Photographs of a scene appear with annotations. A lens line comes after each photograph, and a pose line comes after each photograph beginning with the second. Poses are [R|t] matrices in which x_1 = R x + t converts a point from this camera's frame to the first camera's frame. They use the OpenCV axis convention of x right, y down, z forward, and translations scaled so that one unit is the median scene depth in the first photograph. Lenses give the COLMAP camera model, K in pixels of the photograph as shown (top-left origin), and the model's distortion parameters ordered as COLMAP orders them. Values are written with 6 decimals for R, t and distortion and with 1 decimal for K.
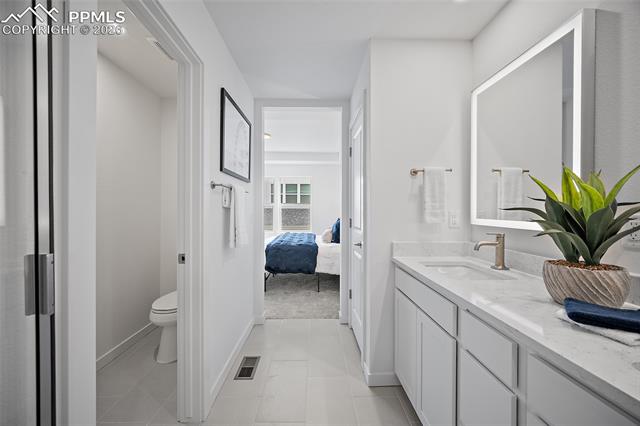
lens RADIAL K [[250.7, 0, 319.9], [0, 250.7, 212.6], [0, 0, 1]] dist [-0.001786, 0.001173]
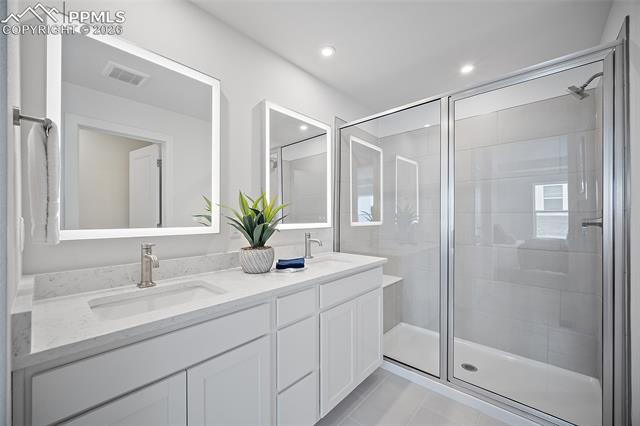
lens RADIAL K [[250.7, 0, 319.6], [0, 250.7, 216.5], [0, 0, 1]] dist [-0.001786, 0.001173]
pose [[-0.716624, 0.006195, 0.697432, -0.179283], [0.005478, 0.999980, -0.003254, -0.004158], [-0.697438, 0.001489, -0.716644, 0.780070]]
